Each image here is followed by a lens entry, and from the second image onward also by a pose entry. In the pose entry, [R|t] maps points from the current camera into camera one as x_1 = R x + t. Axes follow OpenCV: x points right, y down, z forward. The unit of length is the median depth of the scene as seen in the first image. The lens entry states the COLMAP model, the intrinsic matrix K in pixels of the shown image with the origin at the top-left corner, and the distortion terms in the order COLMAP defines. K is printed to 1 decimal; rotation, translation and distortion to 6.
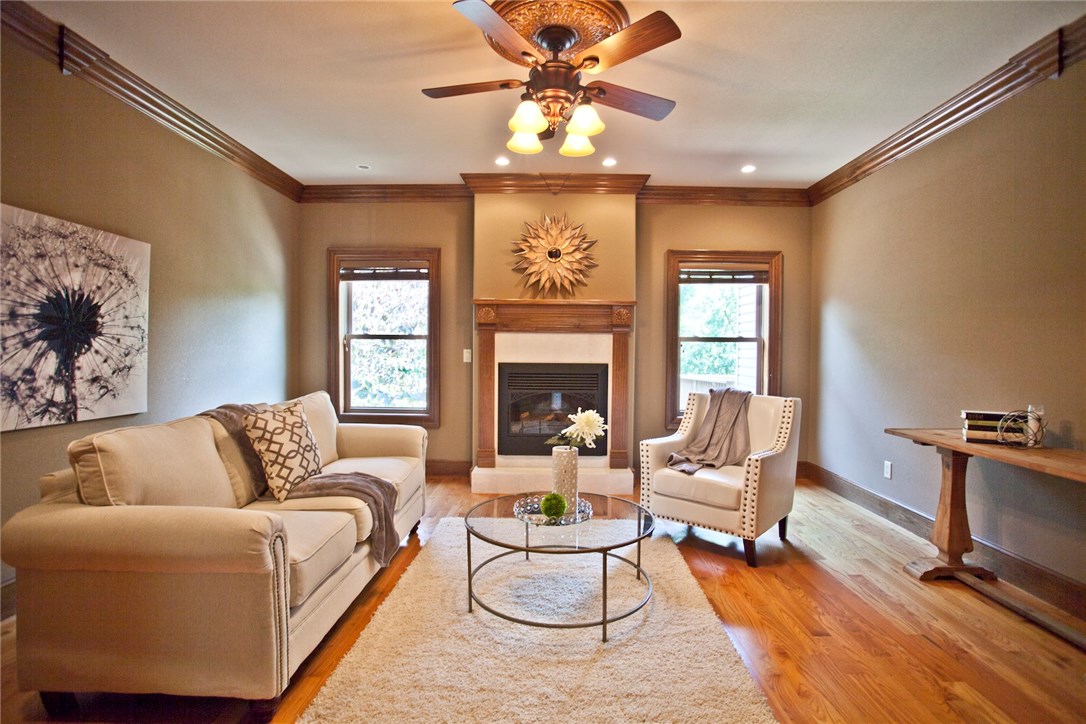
lens RADIAL K [[532.6, 0, 547.1], [0, 532.6, 360.8], [0, 0, 1]] dist [-0.046090, 0.011065]
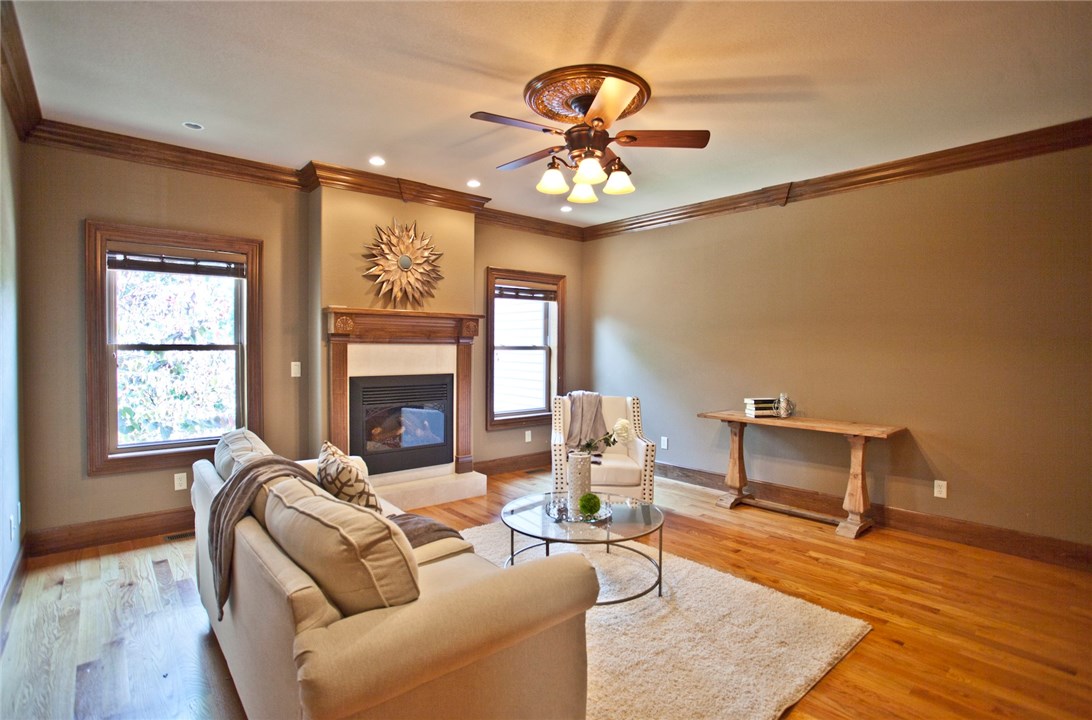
lens RADIAL K [[535.6, 0, 555.0], [0, 535.6, 360.7], [0, 0, 1]] dist [-0.046090, 0.011065]
pose [[0.749706, -0.021656, 0.661417, -0.804861], [0.014848, 0.999763, 0.015904, -0.062869], [-0.661605, -0.002103, 0.749850, 0.165559]]
